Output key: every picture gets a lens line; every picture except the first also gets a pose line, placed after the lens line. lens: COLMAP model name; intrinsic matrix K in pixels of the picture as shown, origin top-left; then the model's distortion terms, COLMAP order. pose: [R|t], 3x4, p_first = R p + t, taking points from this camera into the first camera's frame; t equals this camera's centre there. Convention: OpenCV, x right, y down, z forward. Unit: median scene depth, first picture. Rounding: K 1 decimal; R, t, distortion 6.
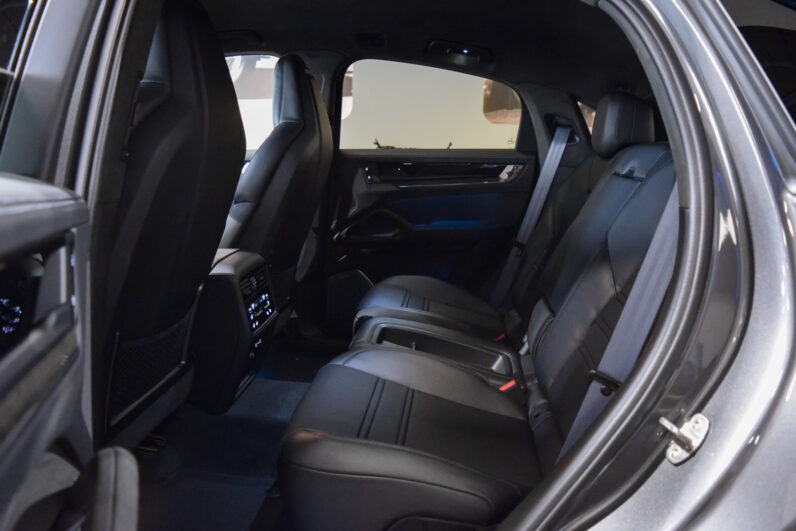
lens RADIAL K [[623.2, 0, 394.8], [0, 623.2, 264.1], [0, 0, 1]] dist [-0.092383, 0.013526]
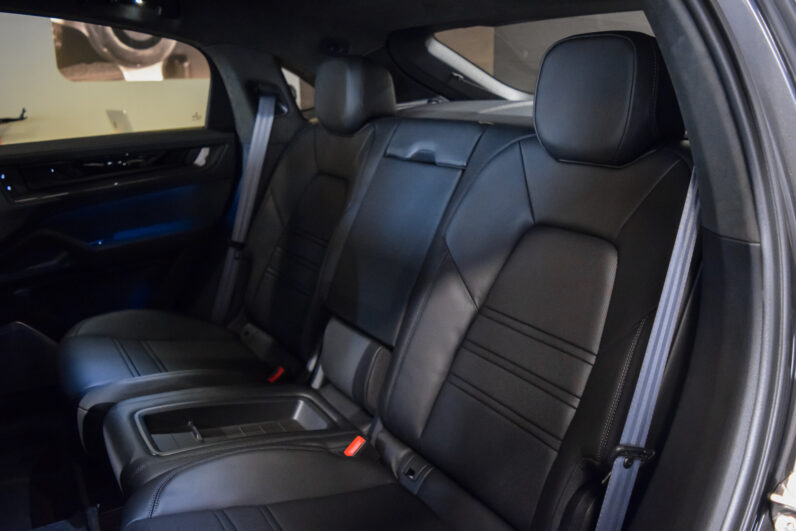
lens RADIAL K [[623.2, 0, 401.0], [0, 623.2, 267.6], [0, 0, 1]] dist [-0.092383, 0.013526]
pose [[0.765297, -0.212430, 0.607613, -0.139485], [0.155039, 0.977015, 0.146304, -0.090409], [-0.624726, -0.017763, 0.780642, 0.238562]]
